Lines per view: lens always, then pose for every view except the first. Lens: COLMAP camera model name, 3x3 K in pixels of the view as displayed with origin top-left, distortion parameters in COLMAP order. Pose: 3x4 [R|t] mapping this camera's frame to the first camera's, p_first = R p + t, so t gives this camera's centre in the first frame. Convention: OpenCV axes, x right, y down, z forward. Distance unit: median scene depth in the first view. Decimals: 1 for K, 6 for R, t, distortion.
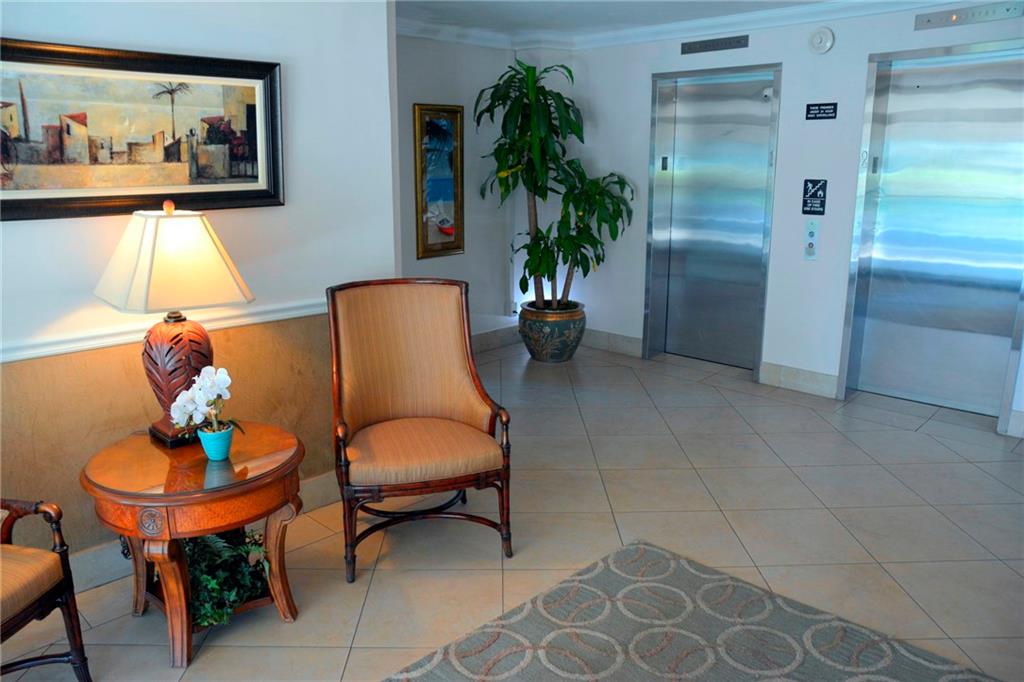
lens RADIAL K [[757.8, 0, 511.2], [0, 757.8, 348.1], [0, 0, 1]] dist [-0.133316, 0.116243]
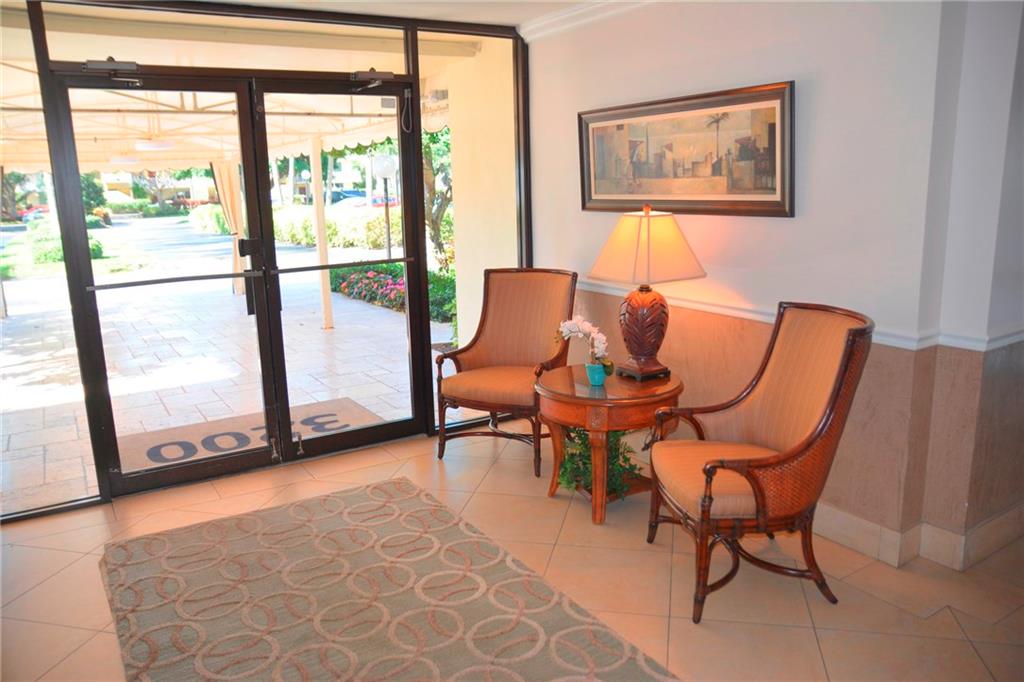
lens RADIAL K [[757.8, 0, 511.2], [0, 757.8, 348.1], [0, 0, 1]] dist [-0.133316, 0.116243]
pose [[-0.211828, 0.223276, -0.951460, 0.898178], [-0.192299, 0.944999, 0.264572, -0.244632], [0.958201, 0.239009, -0.157242, 0.935329]]
